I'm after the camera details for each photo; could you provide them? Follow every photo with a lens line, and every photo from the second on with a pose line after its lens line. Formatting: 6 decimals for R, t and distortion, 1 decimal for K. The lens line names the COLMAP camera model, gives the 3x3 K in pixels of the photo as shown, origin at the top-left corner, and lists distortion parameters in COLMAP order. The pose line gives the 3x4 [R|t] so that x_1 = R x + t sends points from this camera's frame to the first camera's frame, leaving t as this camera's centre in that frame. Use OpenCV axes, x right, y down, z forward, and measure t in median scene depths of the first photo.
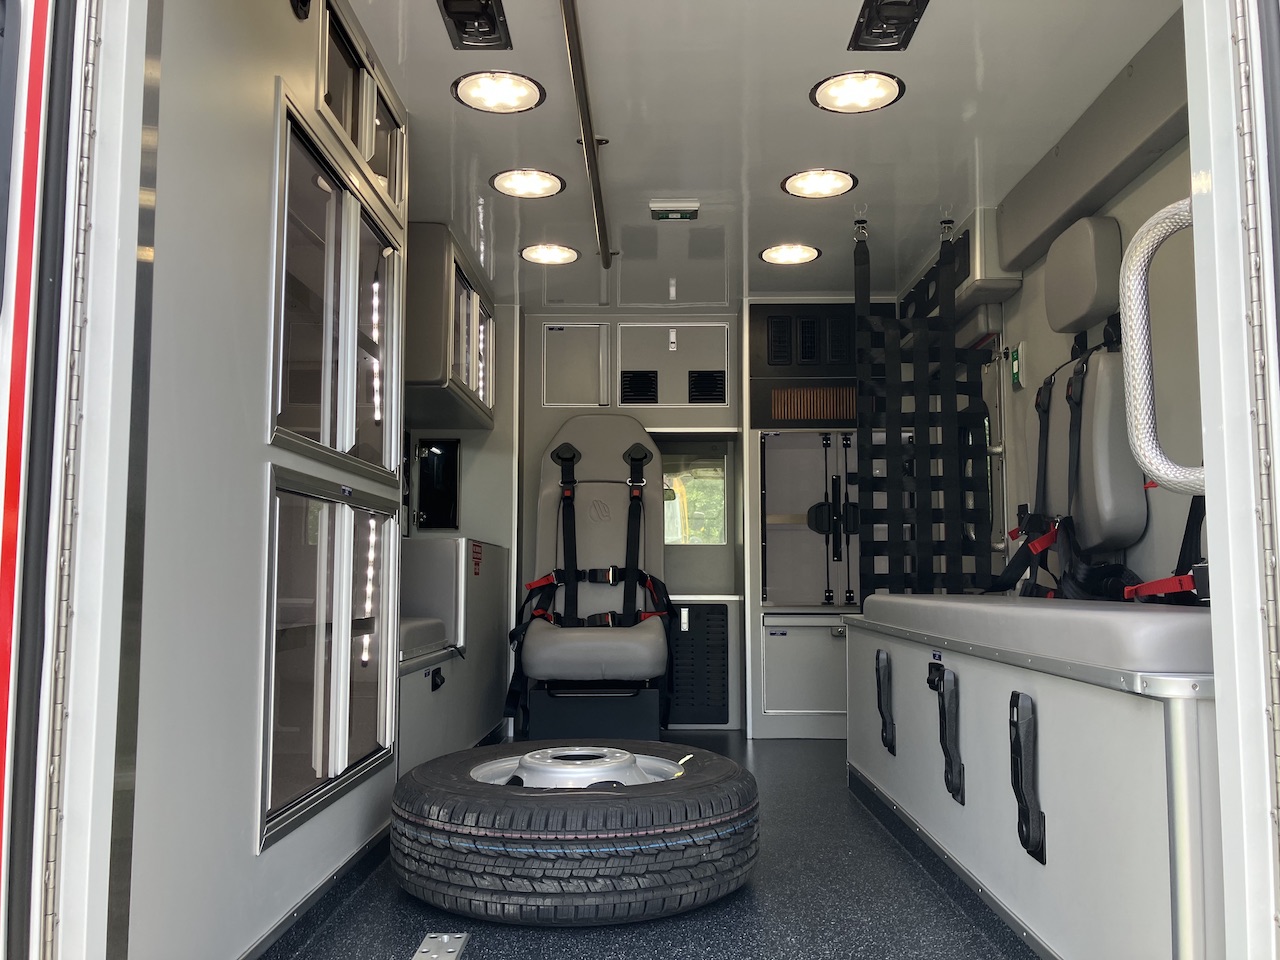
lens RADIAL K [[1047.9, 0, 613.2], [0, 1047.9, 500.9], [0, 0, 1]] dist [0.052563, -0.054154]
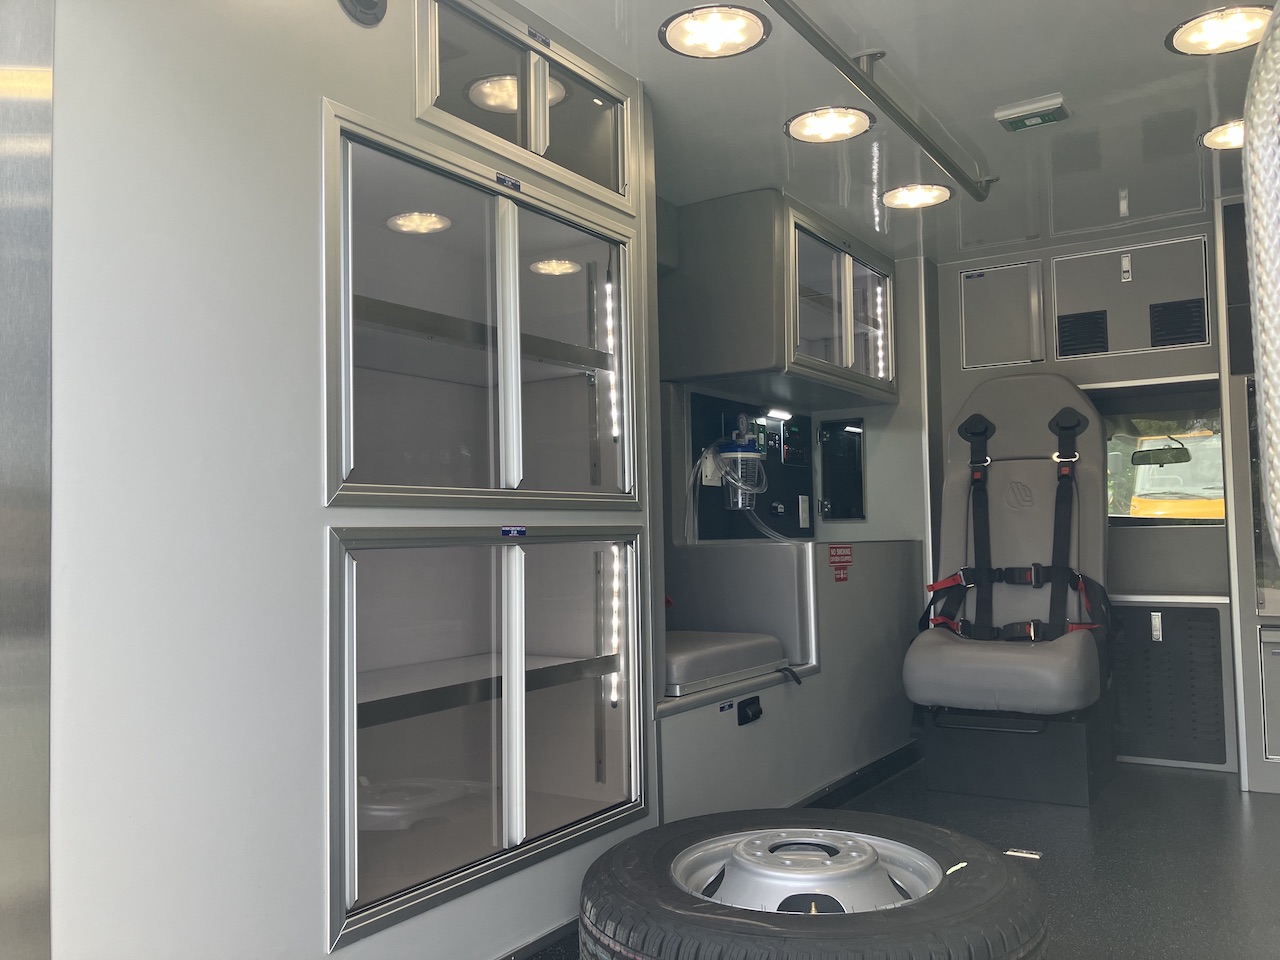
lens RADIAL K [[1047.9, 0, 634.2], [0, 1047.9, 483.7], [0, 0, 1]] dist [0.052563, -0.054154]
pose [[0.856026, -0.046013, -0.514880, 0.157092], [0.061349, 0.998034, 0.012806, -0.028788], [0.513279, -0.042550, 0.857166, 0.145363]]
